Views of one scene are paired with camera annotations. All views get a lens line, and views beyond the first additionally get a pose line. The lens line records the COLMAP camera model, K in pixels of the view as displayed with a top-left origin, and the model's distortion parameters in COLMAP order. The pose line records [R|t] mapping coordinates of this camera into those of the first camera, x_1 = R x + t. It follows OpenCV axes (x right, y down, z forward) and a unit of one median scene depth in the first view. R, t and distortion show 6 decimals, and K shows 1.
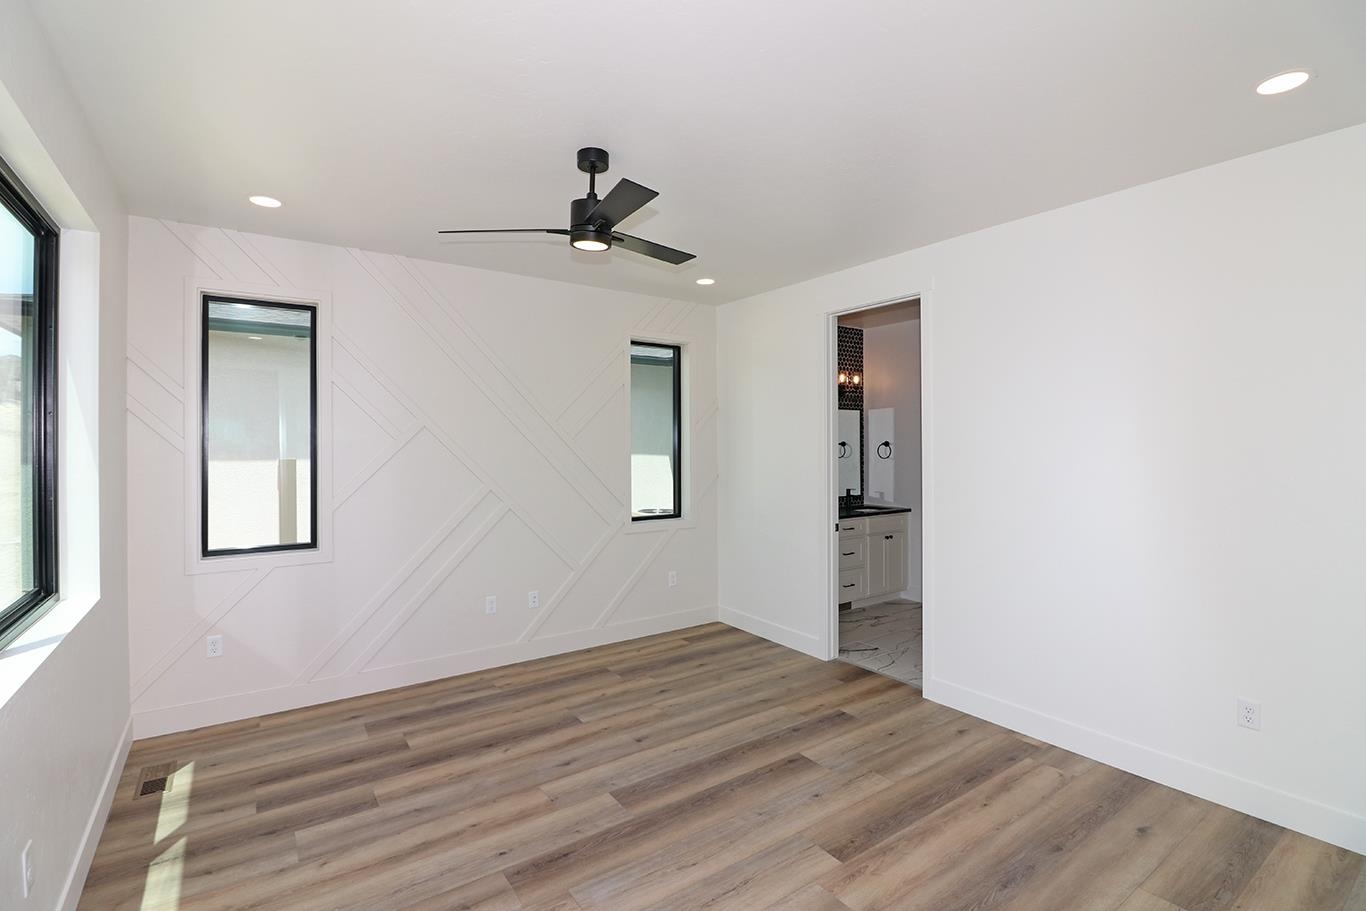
lens RADIAL K [[632.7, 0, 682.9], [0, 632.7, 439.0], [0, 0, 1]] dist [-0.001800, -0.012193]
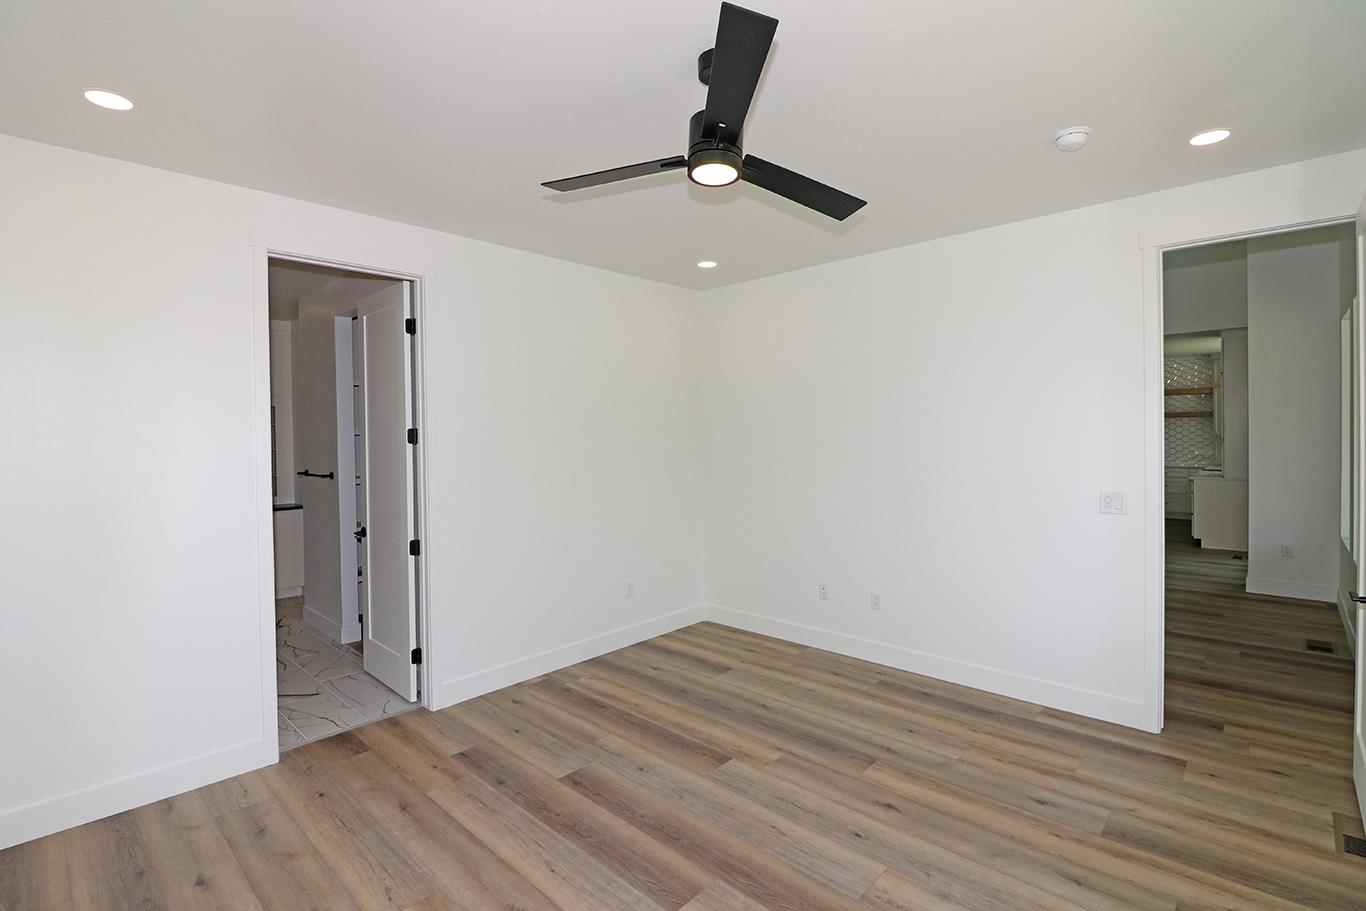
lens RADIAL K [[632.7, 0, 682.9], [0, 632.7, 439.0], [0, 0, 1]] dist [-0.001800, -0.012193]
pose [[-0.191174, -0.007262, 0.981529, -0.743076], [0.010236, 0.999904, 0.009392, 0.002724], [-0.981503, 0.011842, -0.191081, 1.001541]]
